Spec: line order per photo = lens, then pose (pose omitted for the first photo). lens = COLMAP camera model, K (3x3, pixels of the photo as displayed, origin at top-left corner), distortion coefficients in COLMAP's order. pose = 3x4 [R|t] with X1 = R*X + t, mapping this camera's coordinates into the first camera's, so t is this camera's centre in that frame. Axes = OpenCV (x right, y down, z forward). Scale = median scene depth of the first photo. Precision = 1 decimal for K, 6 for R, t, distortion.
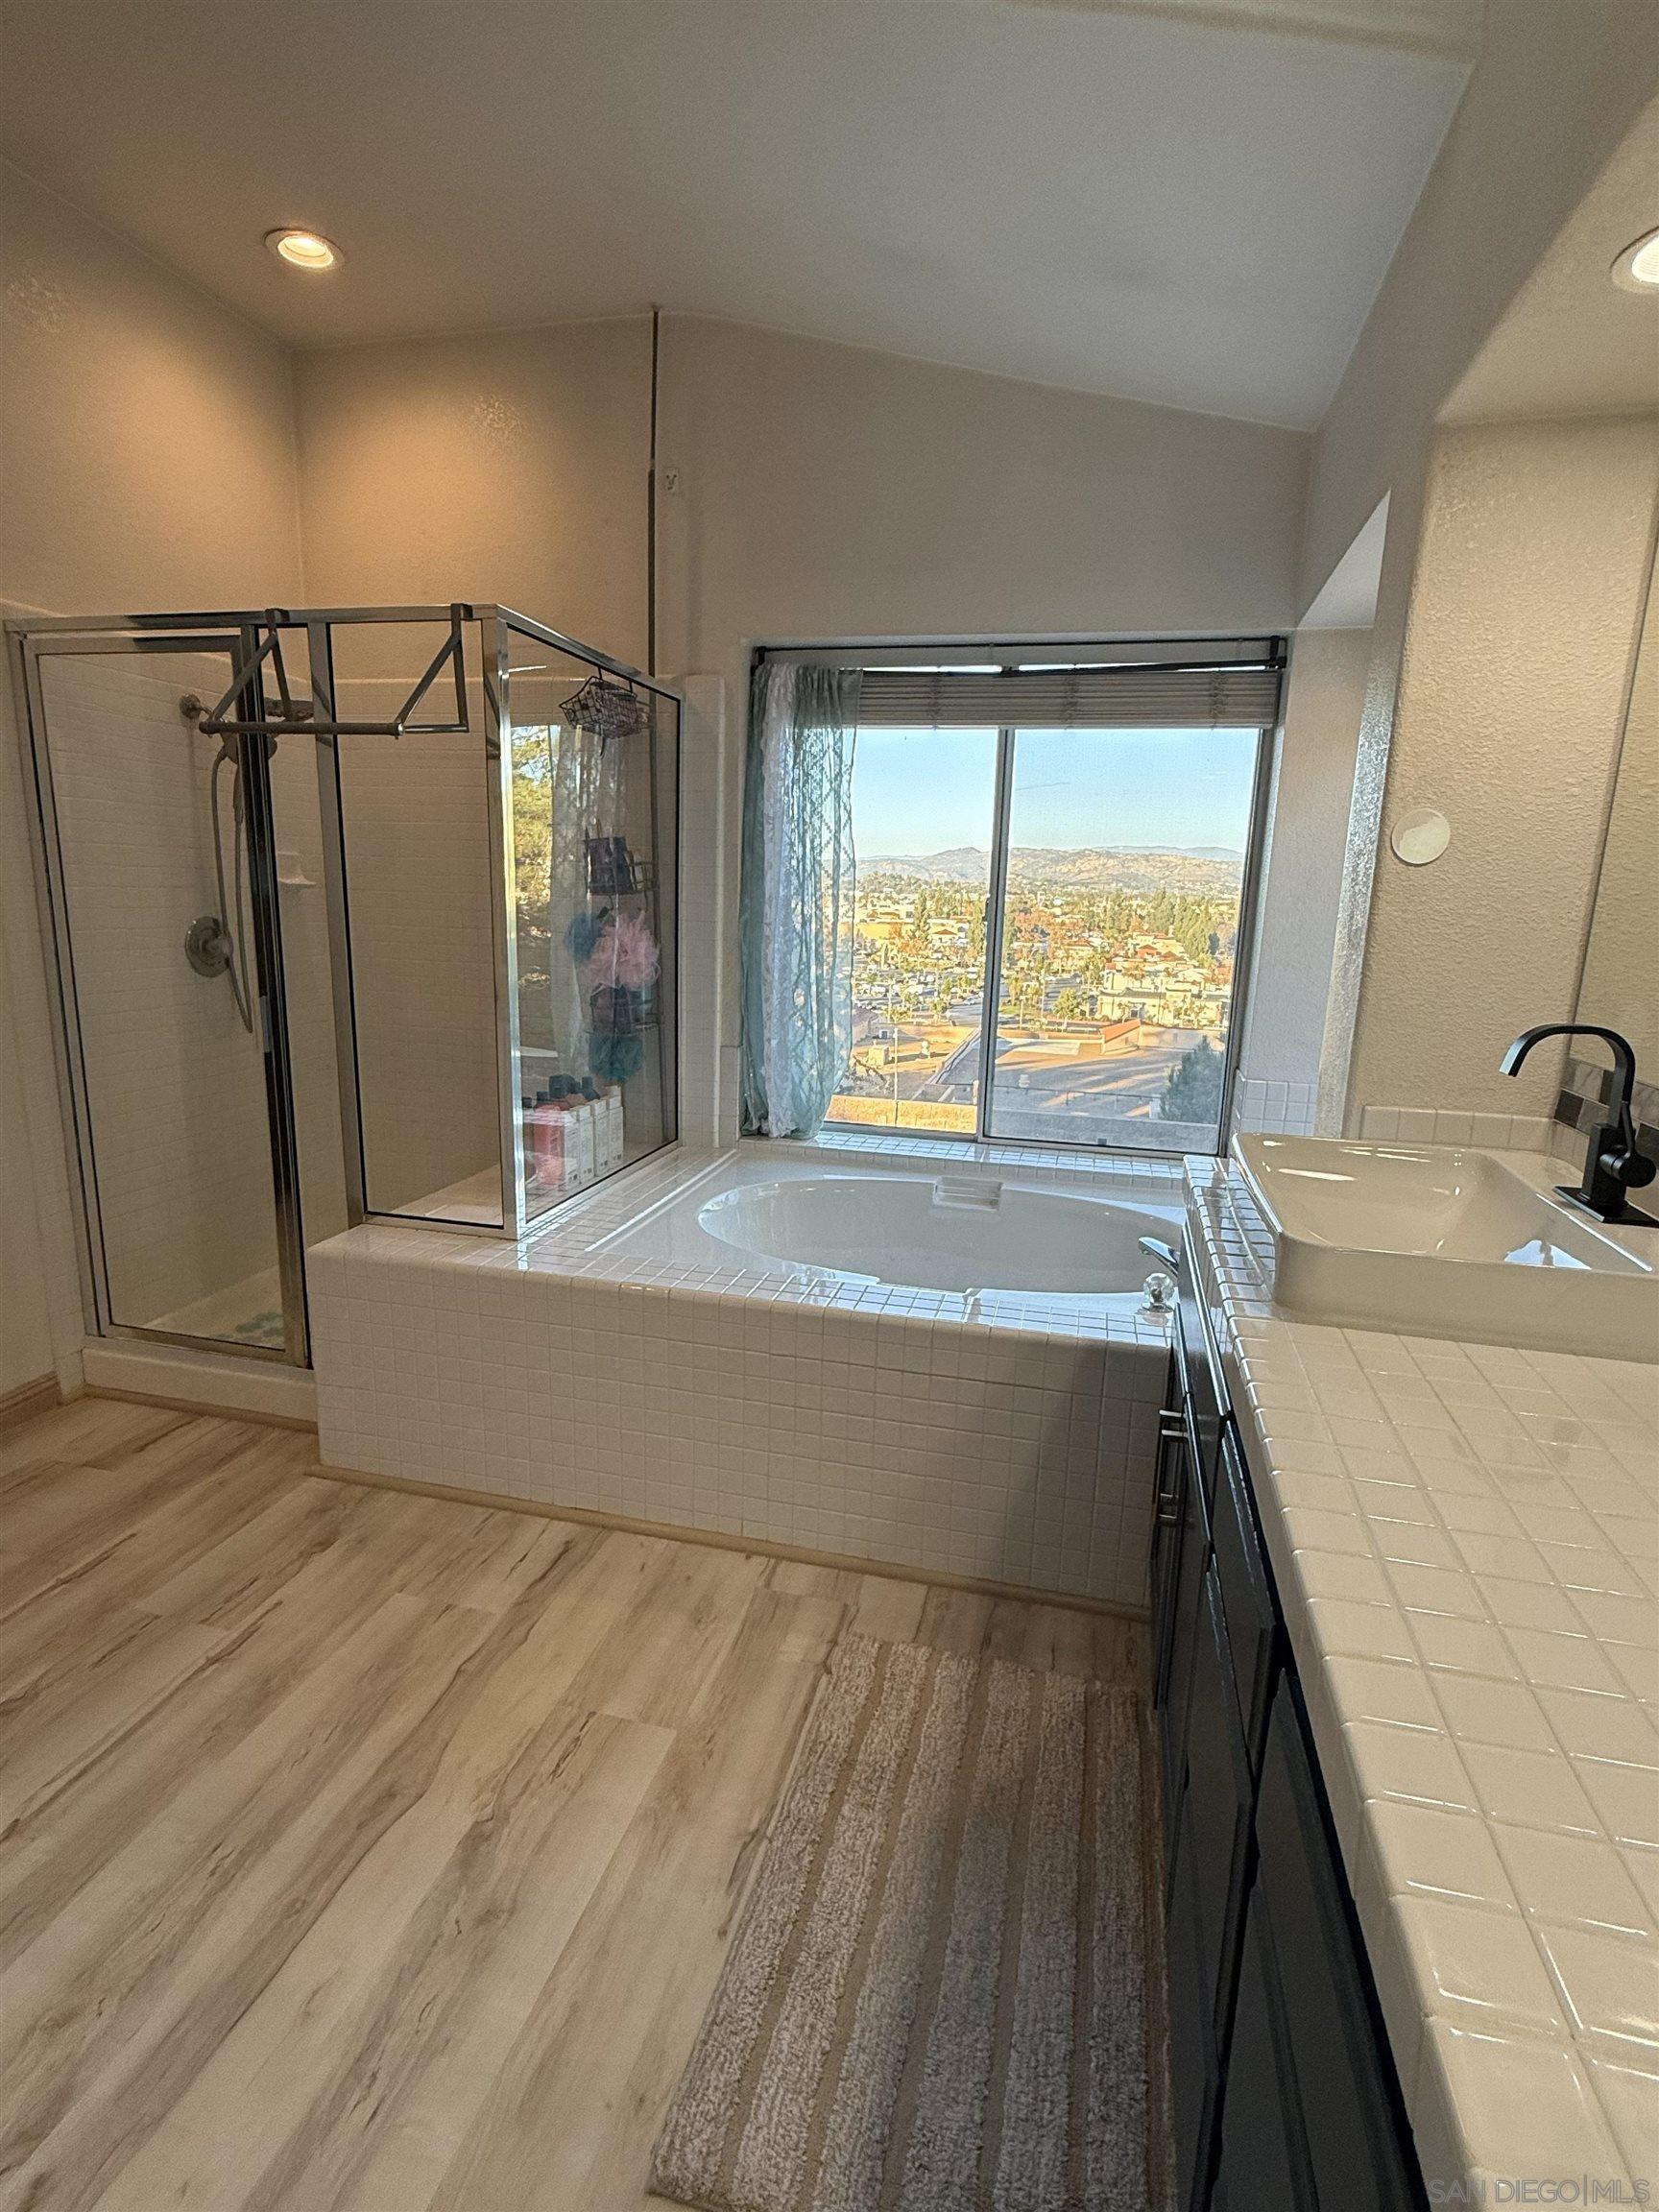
lens RADIAL K [[1088.7, 0, 833.5], [0, 1088.7, 1108.8], [0, 0, 1]] dist [0.000501, -0.000604]
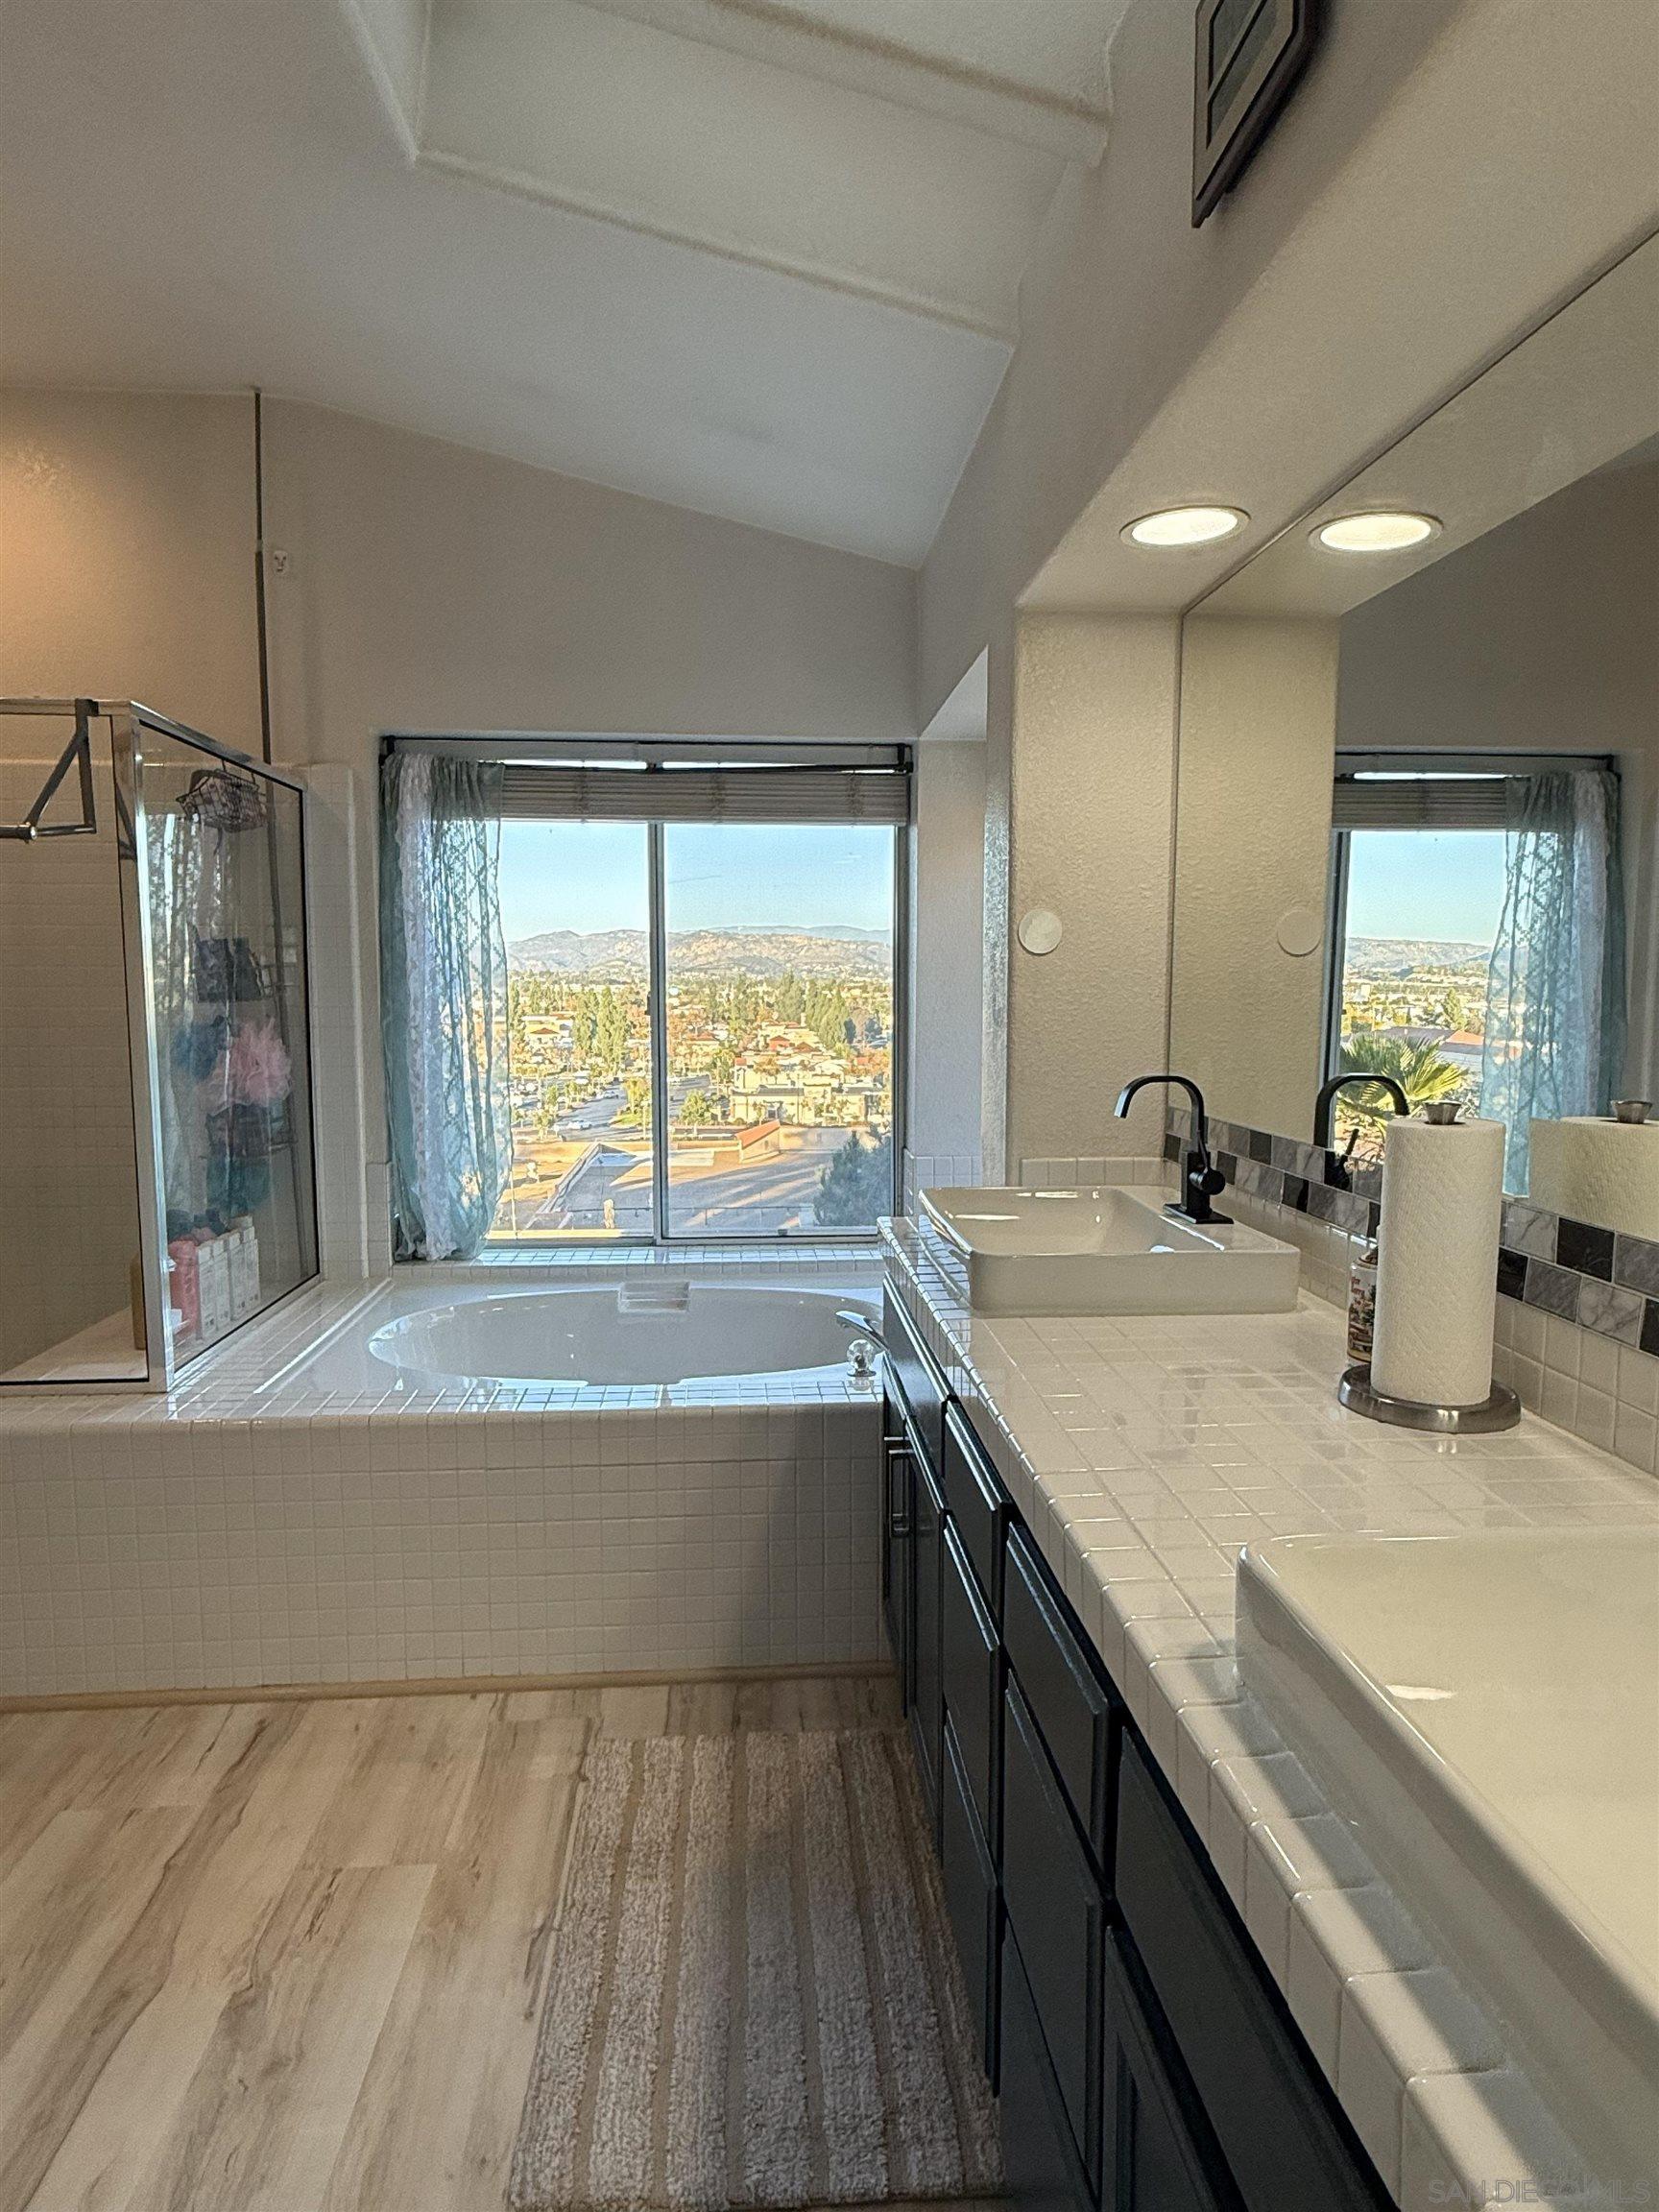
lens RADIAL K [[1300.9, 0, 828.7], [0, 1300.9, 1108.3], [0, 0, 1]] dist [0.005629, -0.003059]
pose [[0.949531, -0.060108, 0.307862, -0.105871], [0.090277, 0.992309, -0.084696, 0.034620], [-0.300403, 0.108214, 0.947654, -0.209486]]
